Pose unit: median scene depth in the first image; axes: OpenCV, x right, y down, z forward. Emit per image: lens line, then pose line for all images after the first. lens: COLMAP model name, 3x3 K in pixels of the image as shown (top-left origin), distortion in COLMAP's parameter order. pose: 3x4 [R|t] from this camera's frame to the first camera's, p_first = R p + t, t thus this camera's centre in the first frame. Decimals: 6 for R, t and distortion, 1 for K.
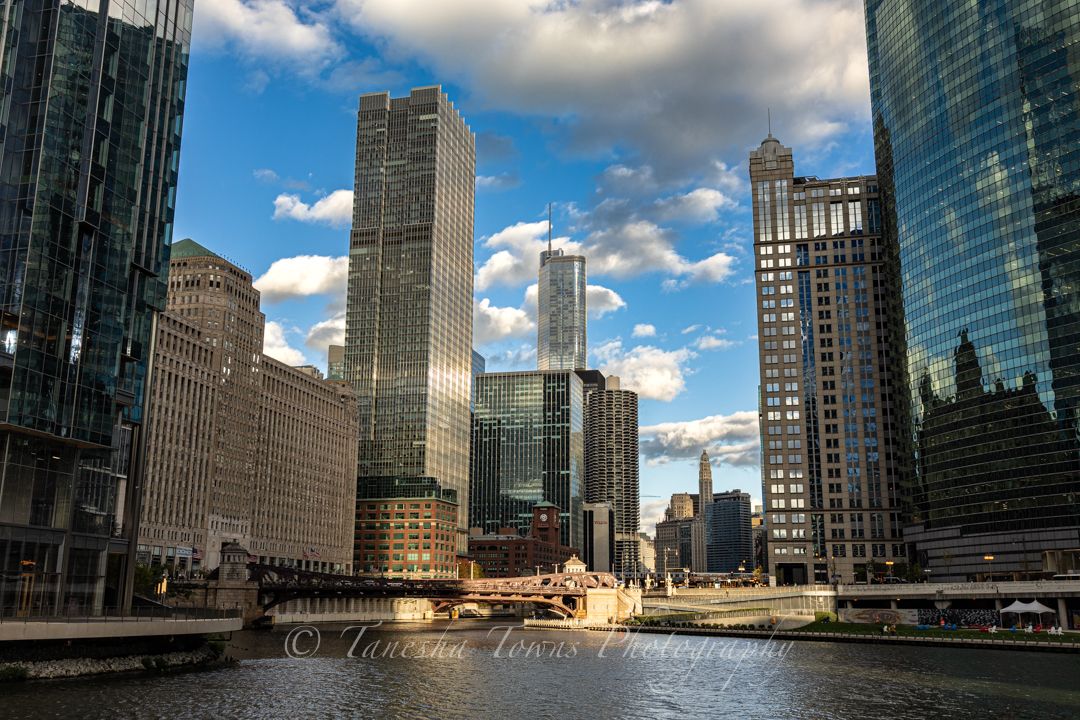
lens RADIAL K [[1016.8, 0, 544.3], [0, 1016.8, 359.5], [0, 0, 1]] dist [0.014824, 0.000000]
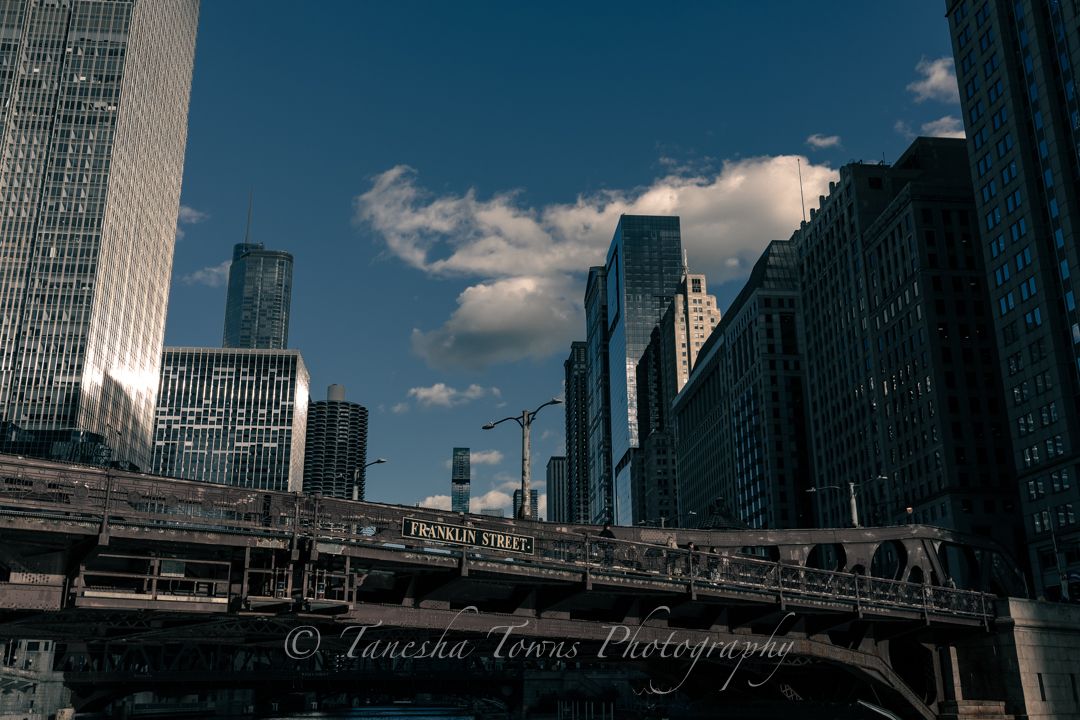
lens RADIAL K [[1016.8, 0, 535.4], [0, 1016.8, 364.9], [0, 0, 1]] dist [0.014824, 0.000000]
pose [[0.944076, 0.090697, 0.317008, -0.042143], [-0.066370, 0.994018, -0.086736, 0.069945], [-0.322978, 0.060845, 0.944449, 0.286908]]
